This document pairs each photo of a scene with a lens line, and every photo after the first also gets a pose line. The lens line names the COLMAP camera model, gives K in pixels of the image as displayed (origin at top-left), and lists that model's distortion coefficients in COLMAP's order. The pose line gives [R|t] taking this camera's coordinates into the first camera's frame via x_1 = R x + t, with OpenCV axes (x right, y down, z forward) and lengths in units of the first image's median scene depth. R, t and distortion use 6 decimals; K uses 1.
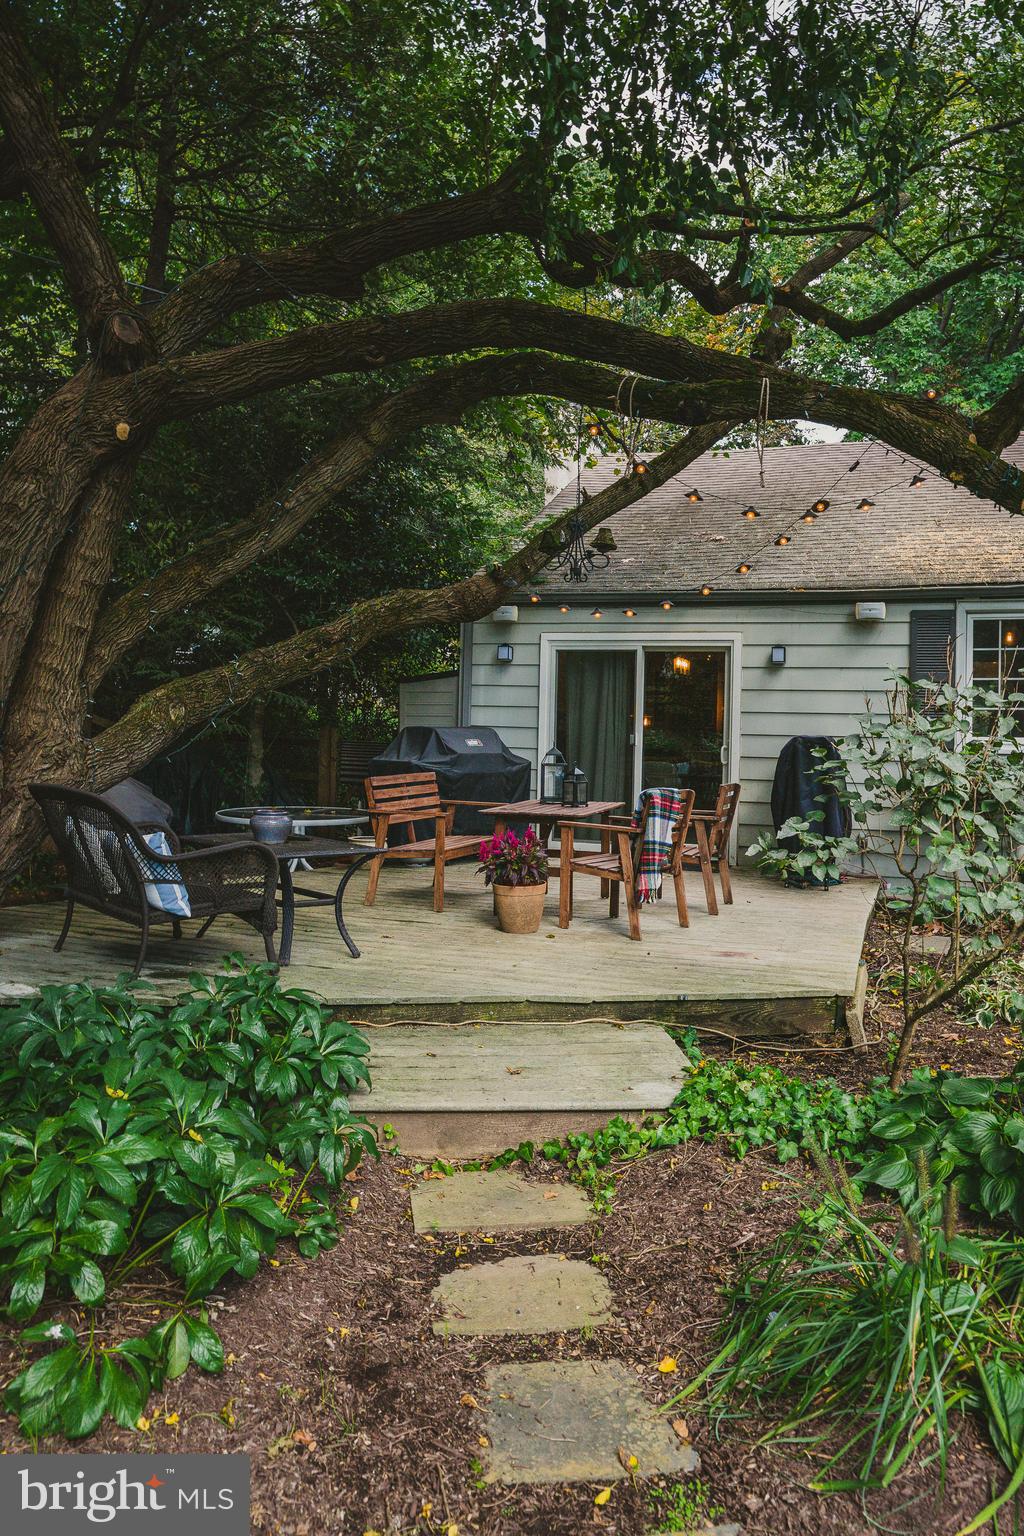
lens RADIAL K [[1133.9, 0, 518.3], [0, 1133.9, 711.7], [0, 0, 1]] dist [-0.011456, -0.000999]
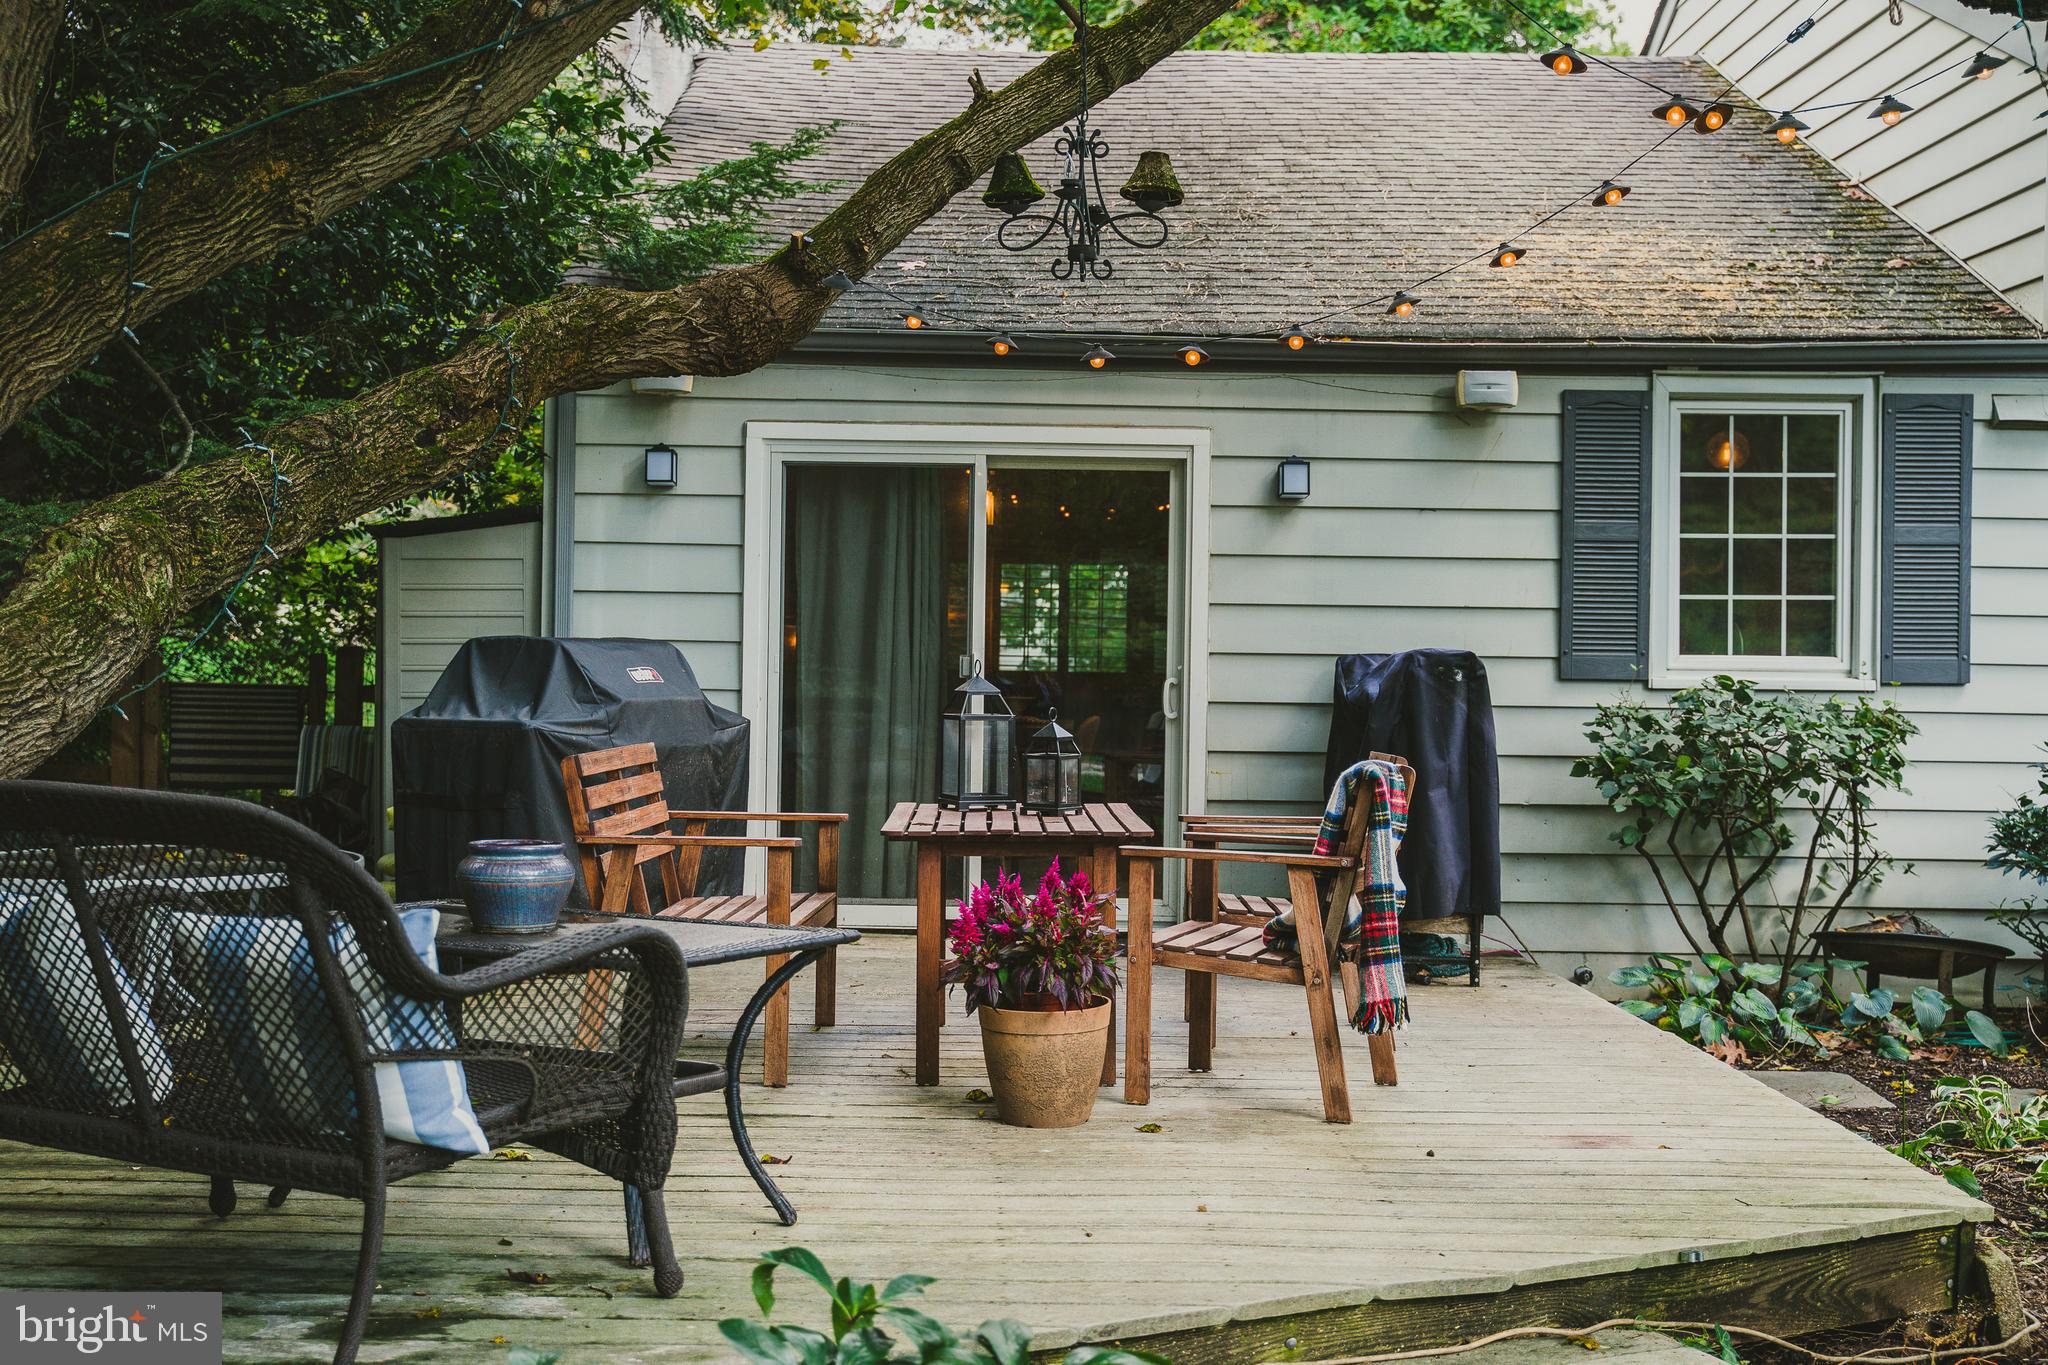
lens RADIAL K [[2332.4, 0, 1029.4], [0, 2332.4, 664.6], [0, 0, 1]] dist [0.011919, 0.035262]
pose [[0.943315, -0.007115, 0.331824, -0.235374], [0.002695, 0.999901, 0.013779, 0.014799], [-0.331889, -0.012103, 0.943241, 0.177542]]
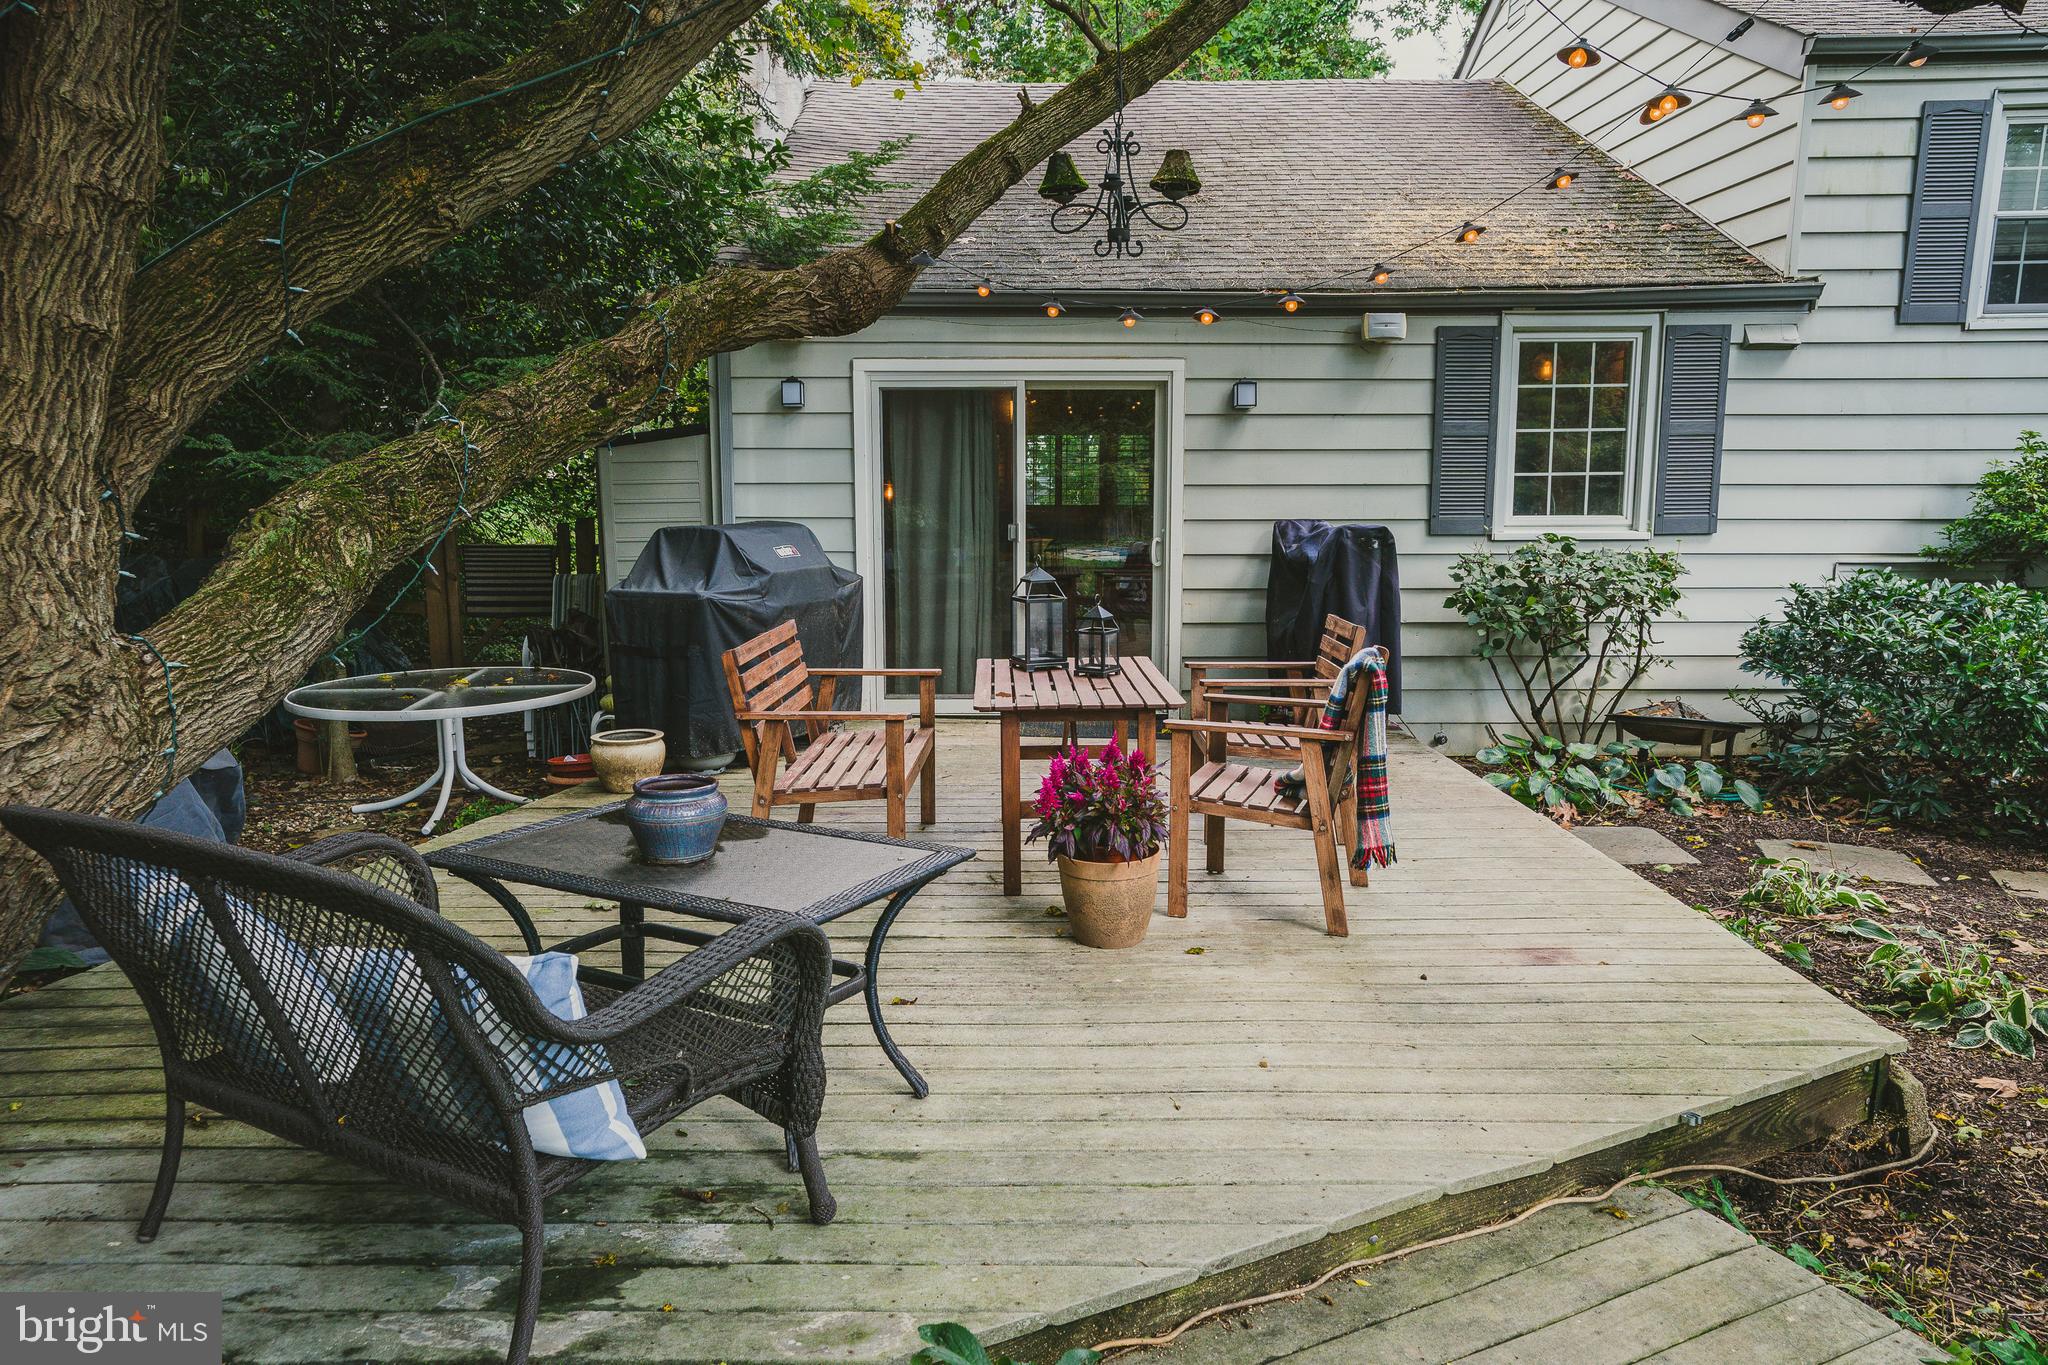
lens RADIAL K [[1371.0, 0, 1023.6], [0, 1371.0, 679.2], [0, 0, 1]] dist [-0.016052, 0.054398]
pose [[0.942034, -0.071346, 0.327845, -0.196742], [0.018811, 0.986824, 0.160702, -0.022832], [-0.334991, -0.145220, 0.930963, 0.369310]]
